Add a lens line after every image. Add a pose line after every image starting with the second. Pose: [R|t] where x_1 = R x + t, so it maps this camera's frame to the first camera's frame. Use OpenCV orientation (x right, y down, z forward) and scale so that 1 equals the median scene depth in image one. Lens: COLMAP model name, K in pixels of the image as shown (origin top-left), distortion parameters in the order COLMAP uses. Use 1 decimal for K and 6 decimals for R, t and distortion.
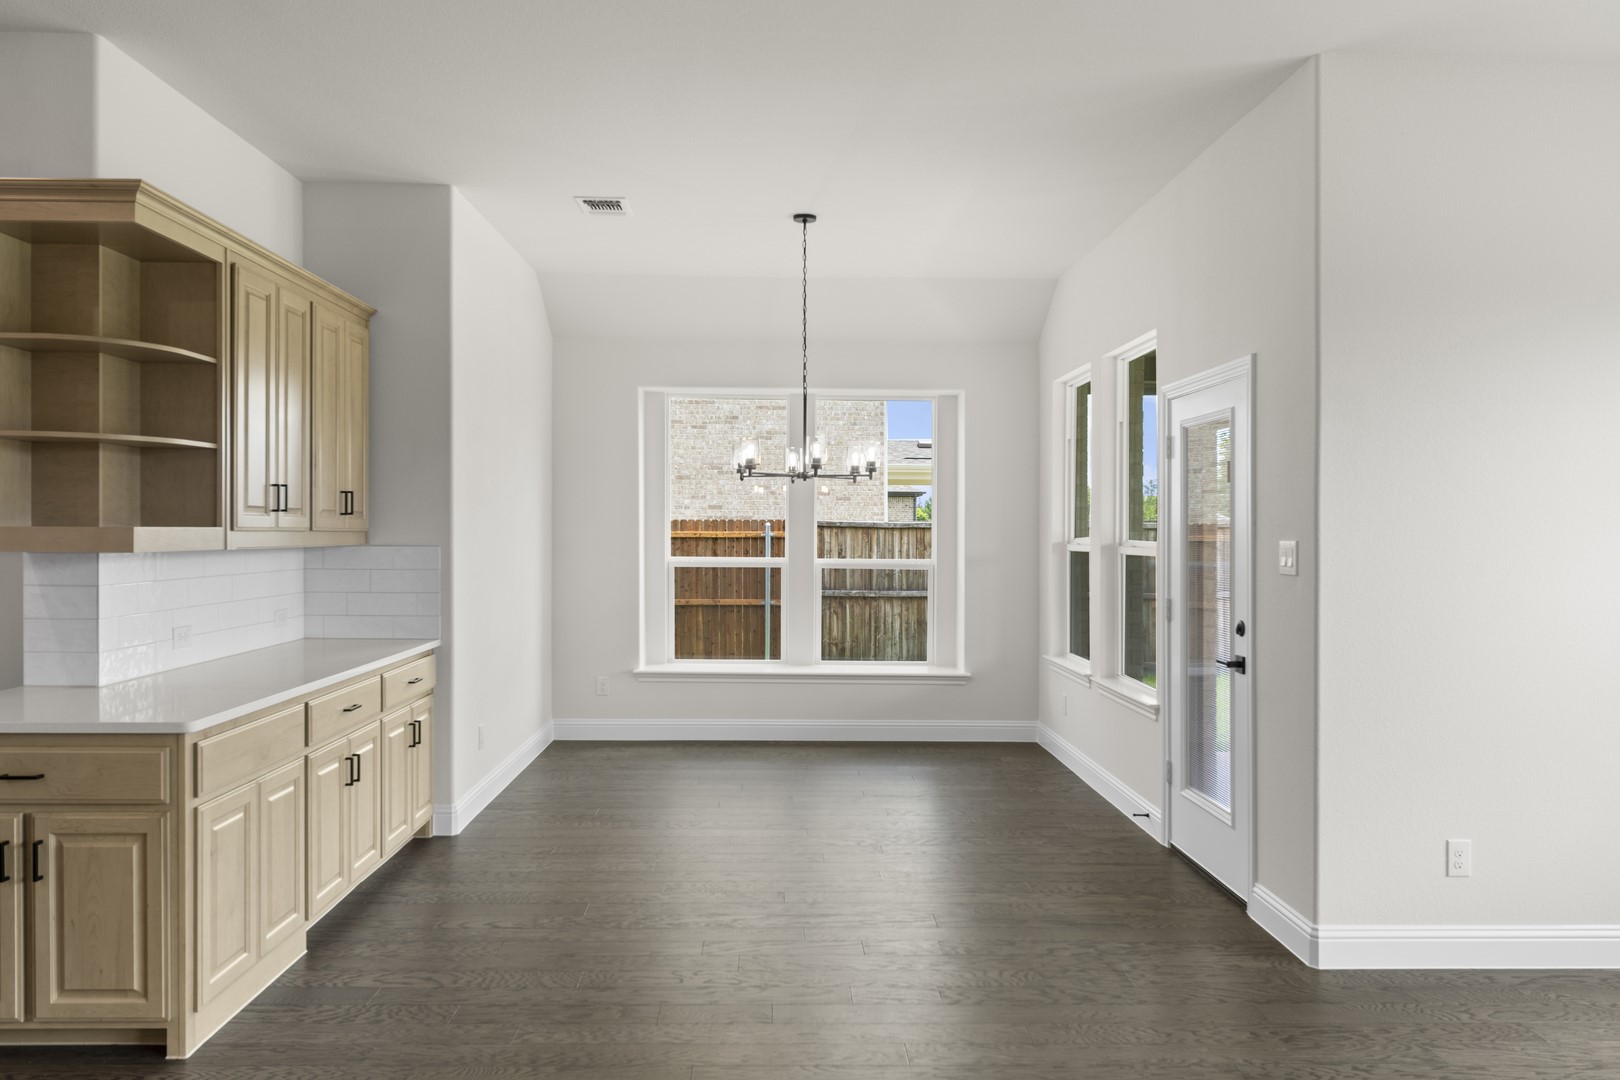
lens RADIAL K [[1082.7, 0, 795.2], [0, 1082.7, 539.3], [0, 0, 1]] dist [-0.002435, -0.000391]
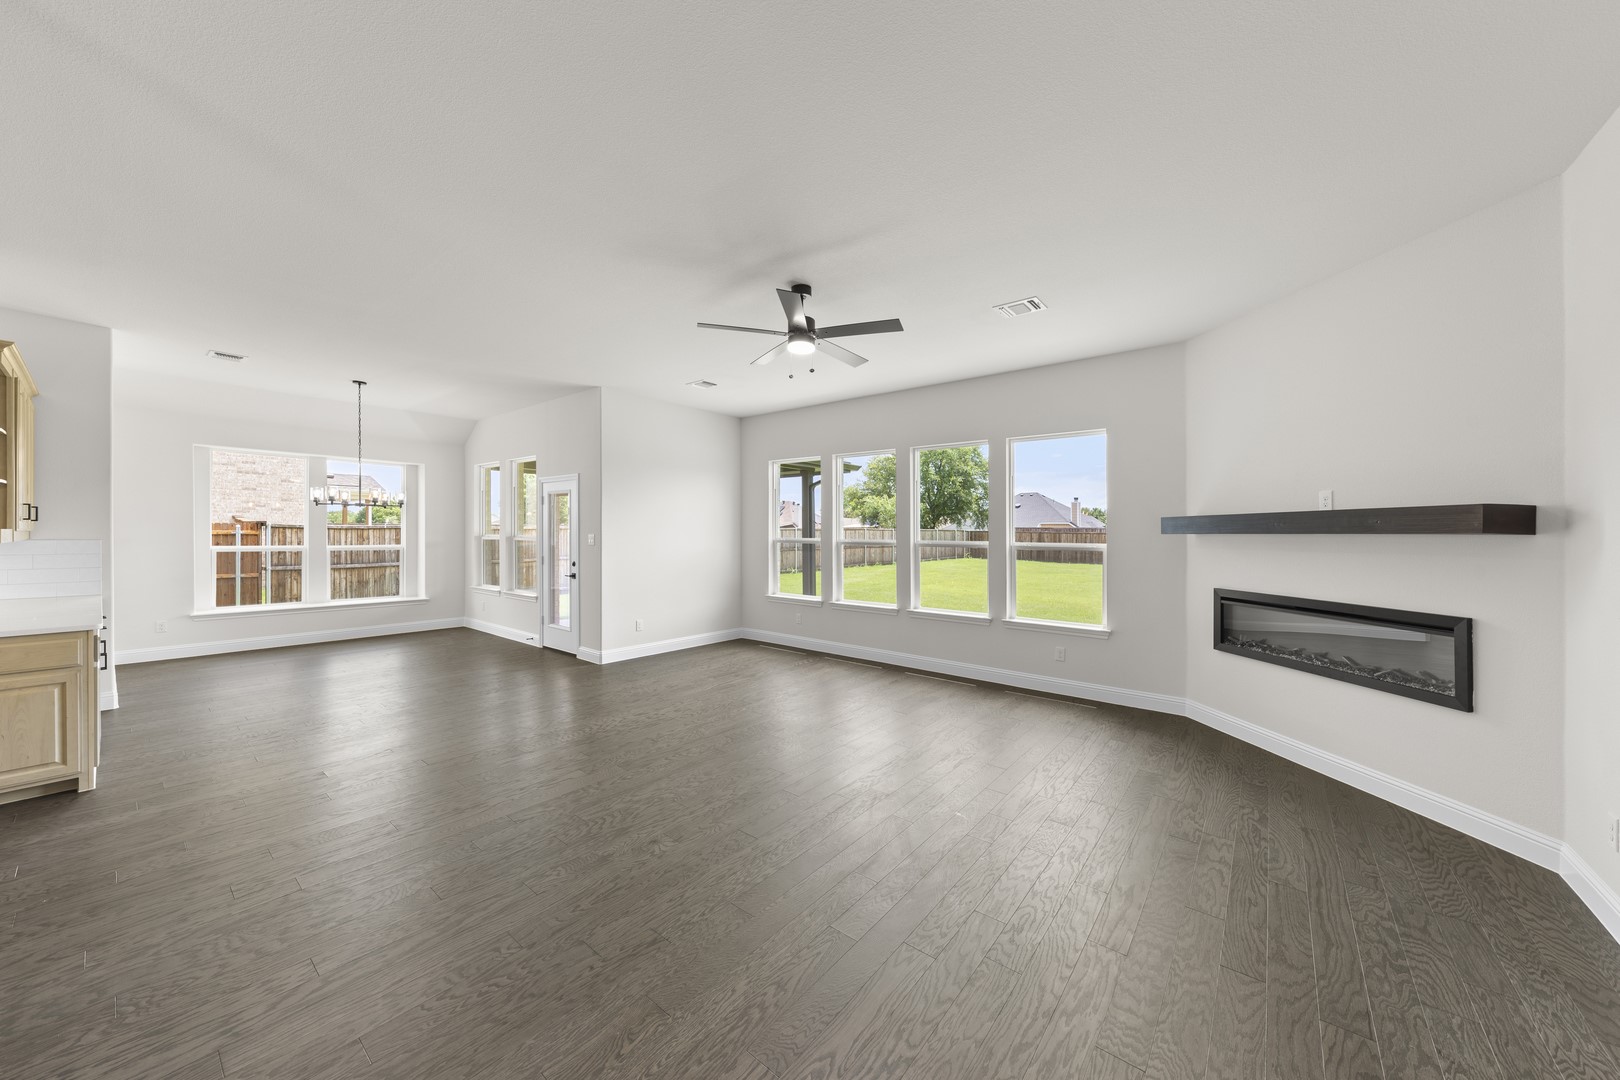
lens RADIAL K [[565.8, 0, 813.2], [0, 565.8, 533.8], [0, 0, 1]] dist [0.000837, 0.000039]
pose [[0.644390, -0.002722, 0.764692, -0.374211], [0.003740, 0.999993, 0.000408, 0.001517], [-0.764688, 0.002597, 0.644395, -0.540068]]
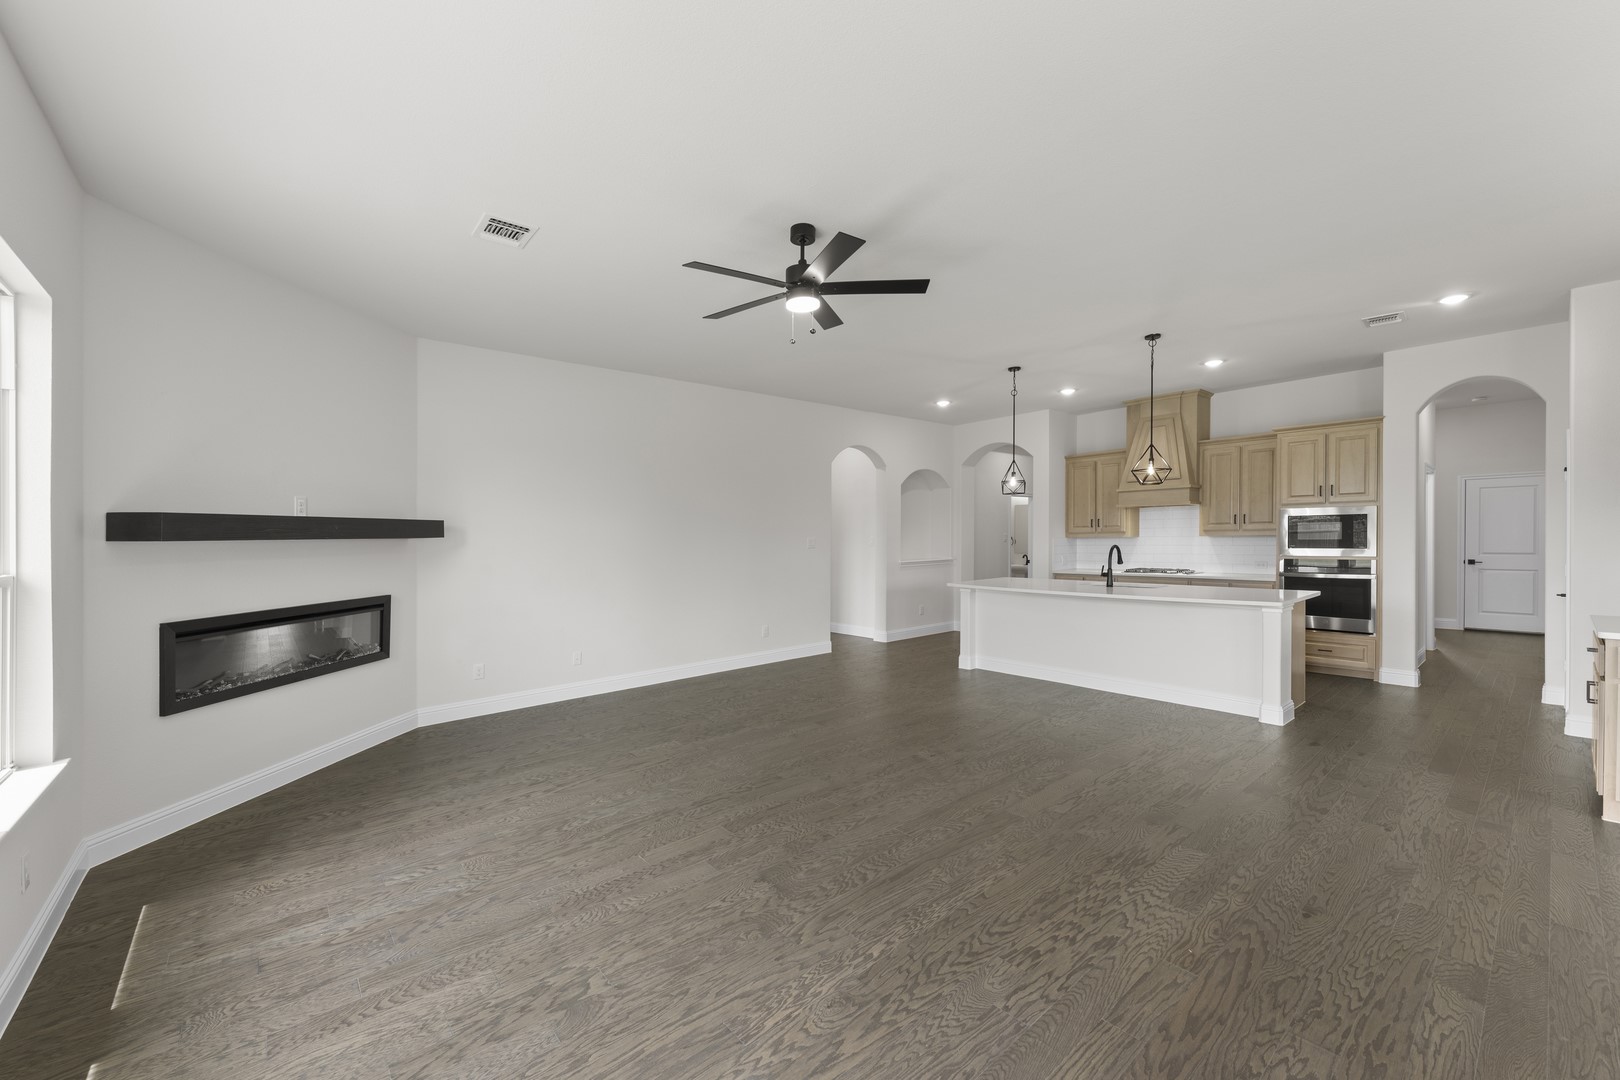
lens RADIAL K [[642.1, 0, 819.1], [0, 642.1, 534.7], [0, 0, 1]] dist [0.000733, -0.000059]
pose [[-0.771587, 0.005941, -0.636096, 0.820377], [0.004868, 0.999982, 0.003435, -0.003901], [0.636105, -0.000446, -0.771602, 0.724635]]
